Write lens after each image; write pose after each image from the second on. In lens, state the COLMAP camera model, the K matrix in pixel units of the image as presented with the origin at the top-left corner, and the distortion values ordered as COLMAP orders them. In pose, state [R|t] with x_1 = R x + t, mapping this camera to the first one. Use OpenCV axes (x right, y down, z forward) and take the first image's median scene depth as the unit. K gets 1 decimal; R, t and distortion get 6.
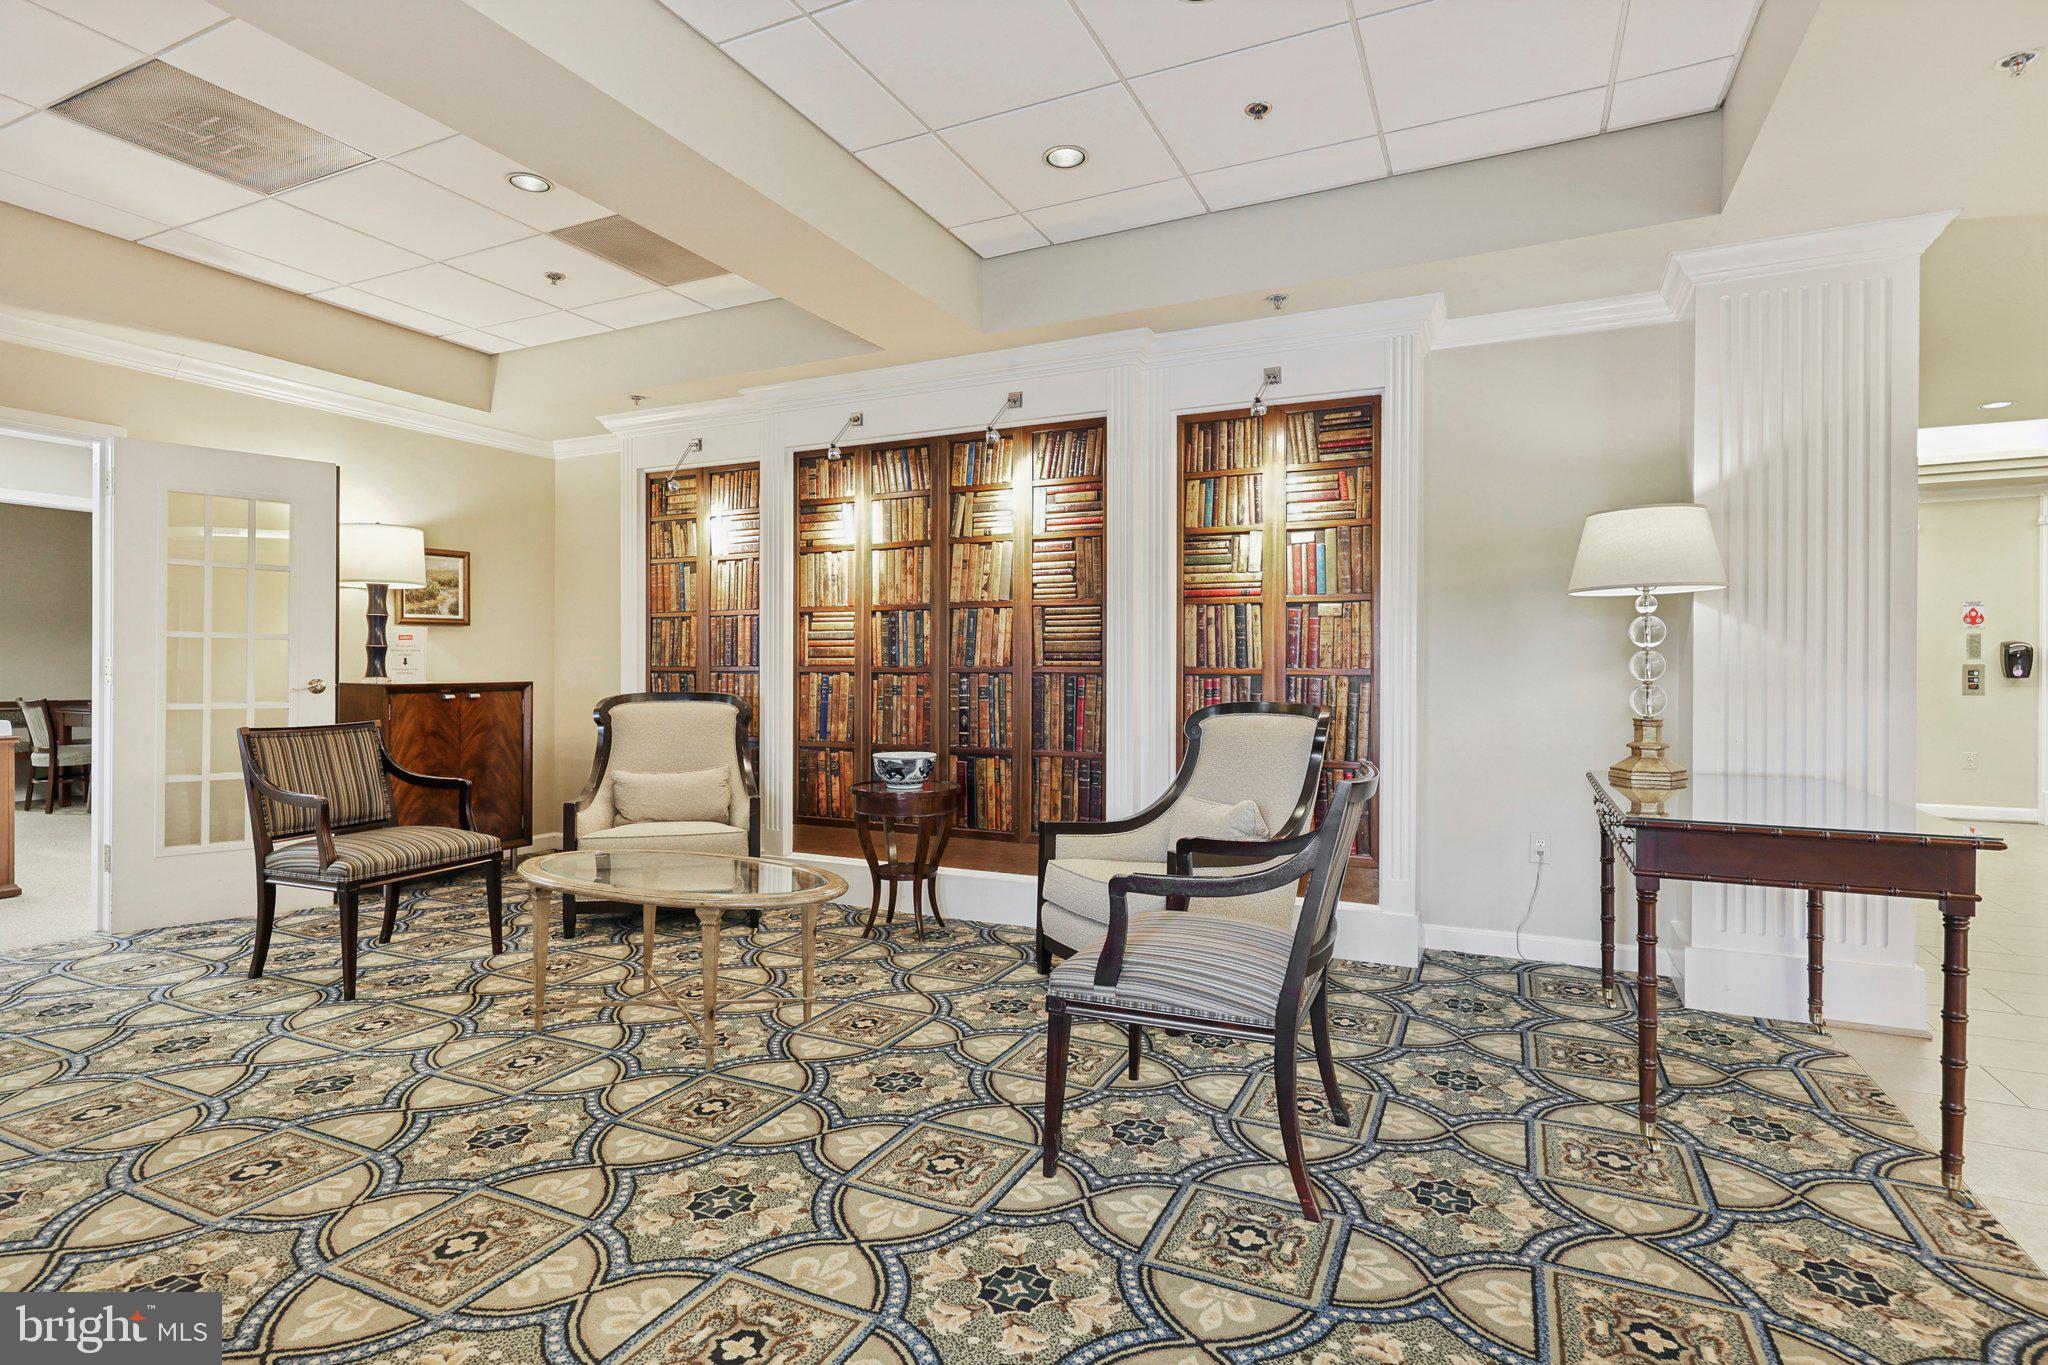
lens RADIAL K [[1027.1, 0, 1024.0], [0, 1027.1, 682.5], [0, 0, 1]] dist [0.001738, 0.000425]
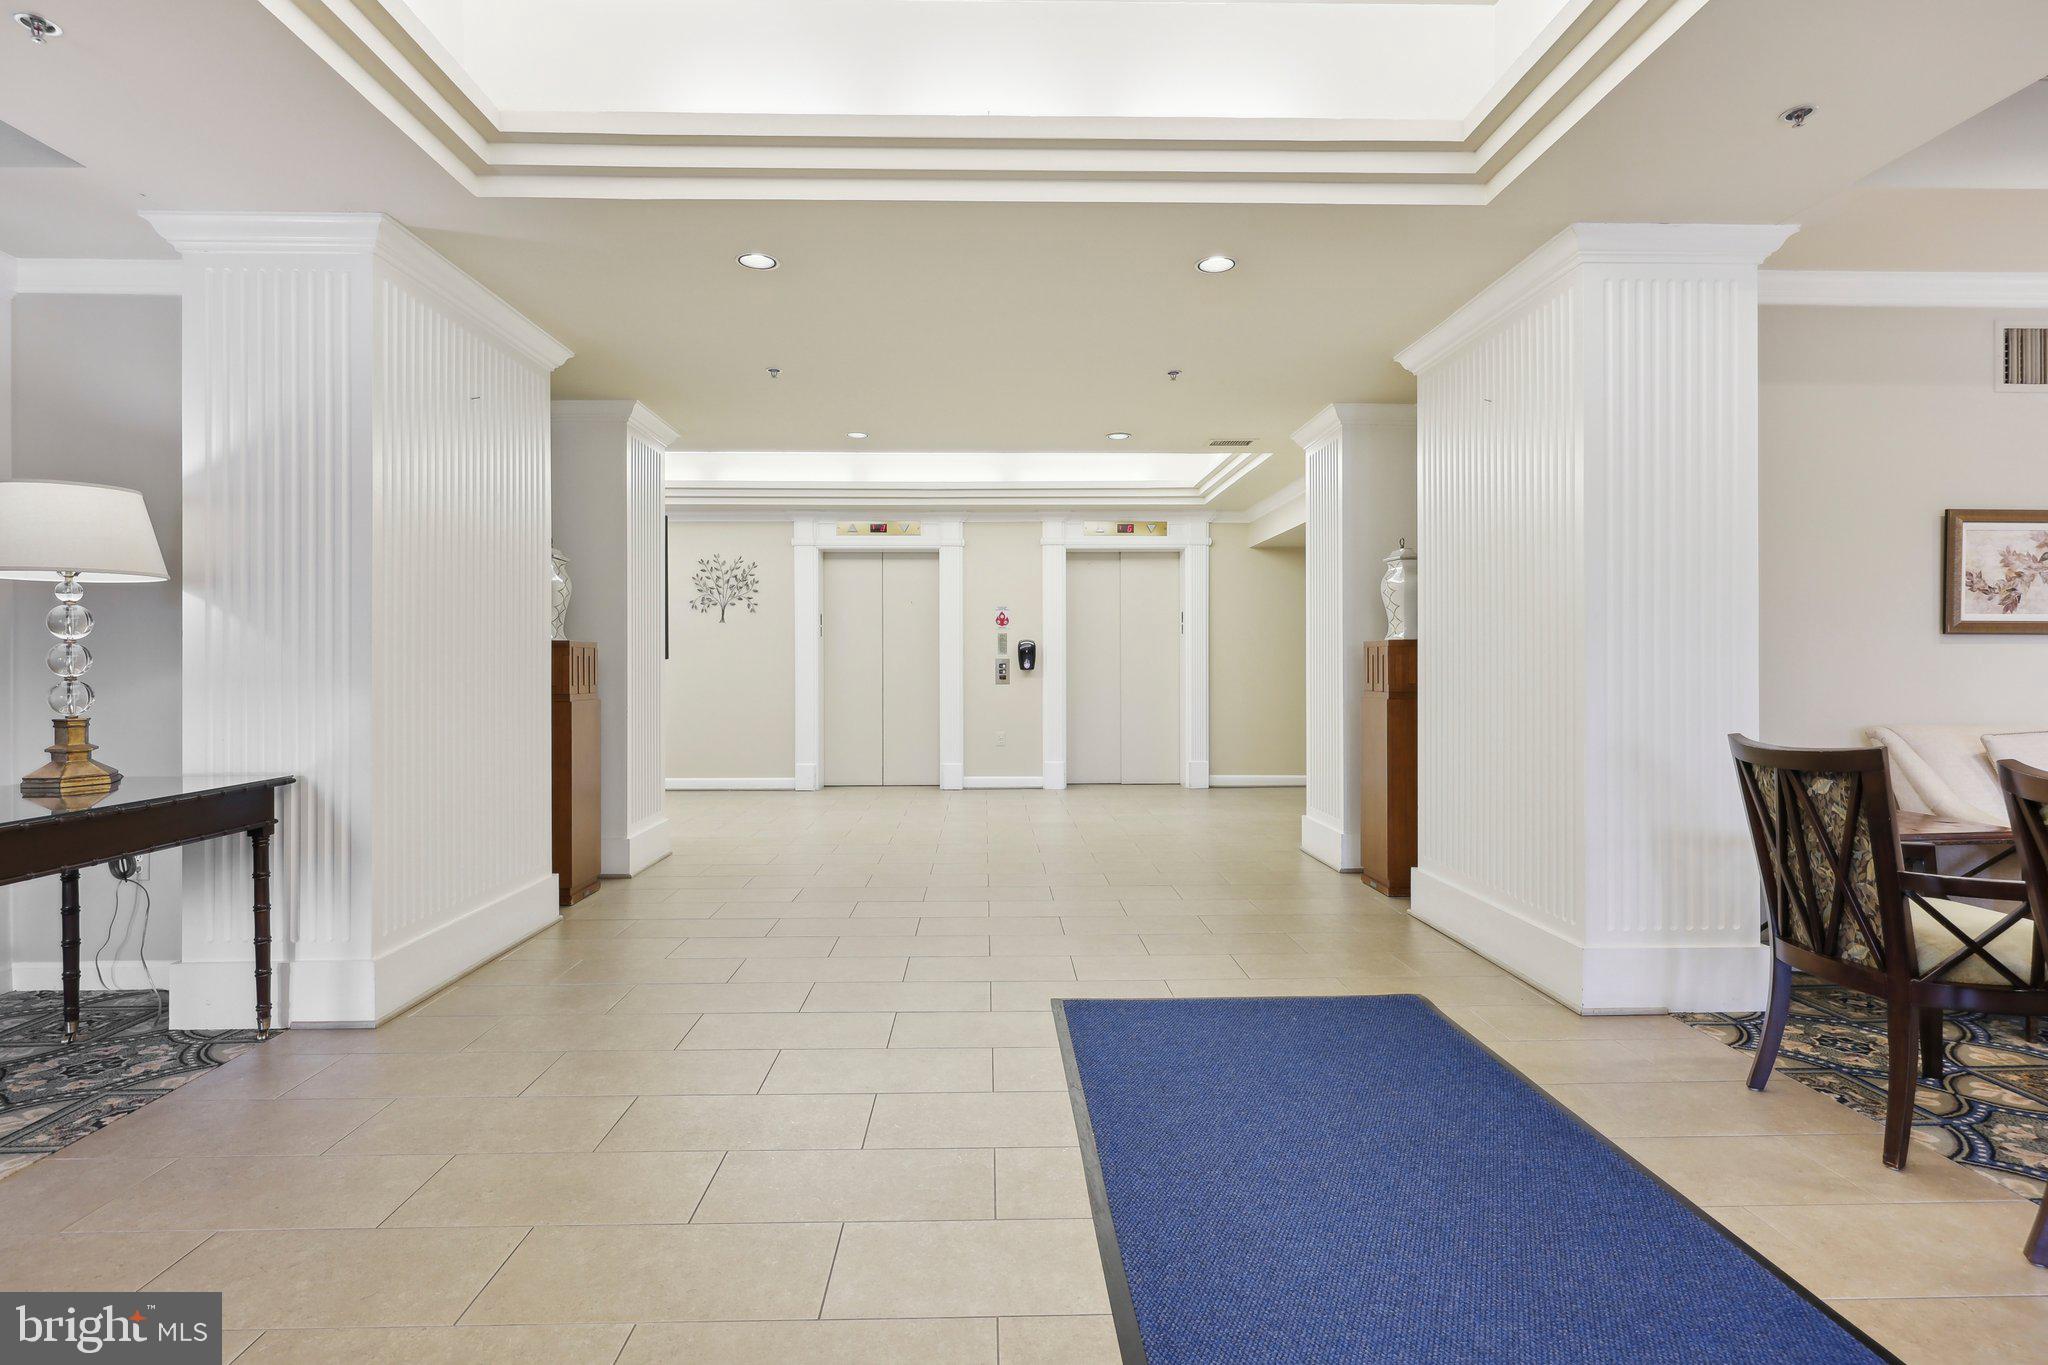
lens RADIAL K [[1027.1, 0, 1024.0], [0, 1027.1, 682.5], [0, 0, 1]] dist [0.001738, 0.000425]
pose [[0.889595, -0.008804, 0.456666, 0.900239], [0.005606, 0.999949, 0.008356, 0.000292], [-0.456717, -0.004873, 0.889599, -0.174905]]
